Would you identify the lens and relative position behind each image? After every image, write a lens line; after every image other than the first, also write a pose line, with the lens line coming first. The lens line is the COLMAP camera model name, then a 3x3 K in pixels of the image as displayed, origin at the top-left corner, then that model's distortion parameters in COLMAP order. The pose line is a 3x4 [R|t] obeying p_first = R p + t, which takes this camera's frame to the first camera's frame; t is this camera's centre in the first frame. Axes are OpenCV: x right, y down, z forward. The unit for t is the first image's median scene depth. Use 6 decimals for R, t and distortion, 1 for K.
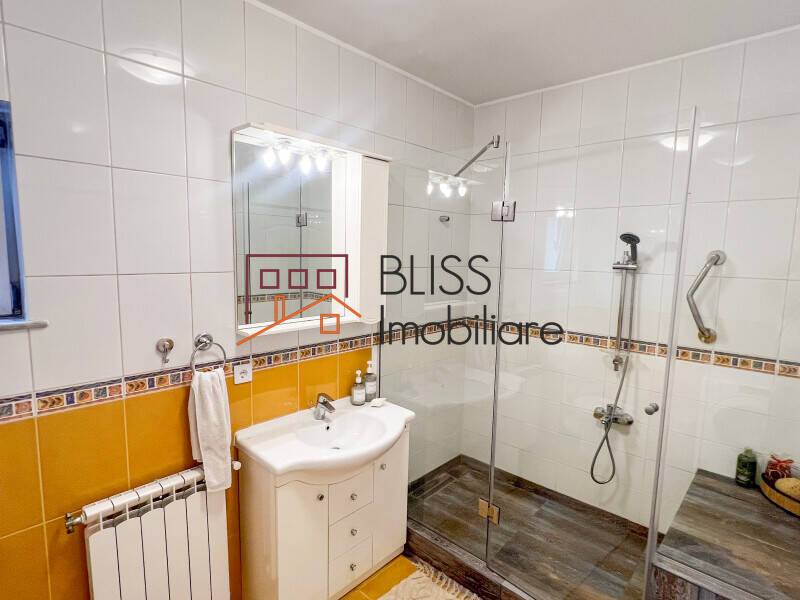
lens RADIAL K [[427.9, 0, 402.4], [0, 427.9, 302.1], [0, 0, 1]] dist [-0.002527, 0.001356]
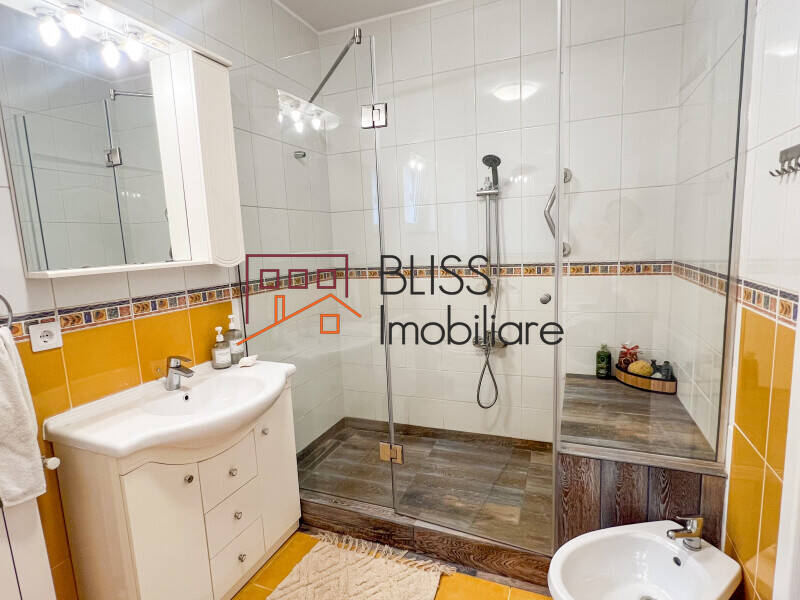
lens RADIAL K [[427.9, 0, 402.4], [0, 427.9, 302.1], [0, 0, 1]] dist [-0.002527, 0.001356]
pose [[0.934733, -0.111762, 0.337317, -0.047337], [0.105257, 0.993735, 0.037575, 0.127742], [-0.339403, 0.000382, 0.940641, 0.119326]]
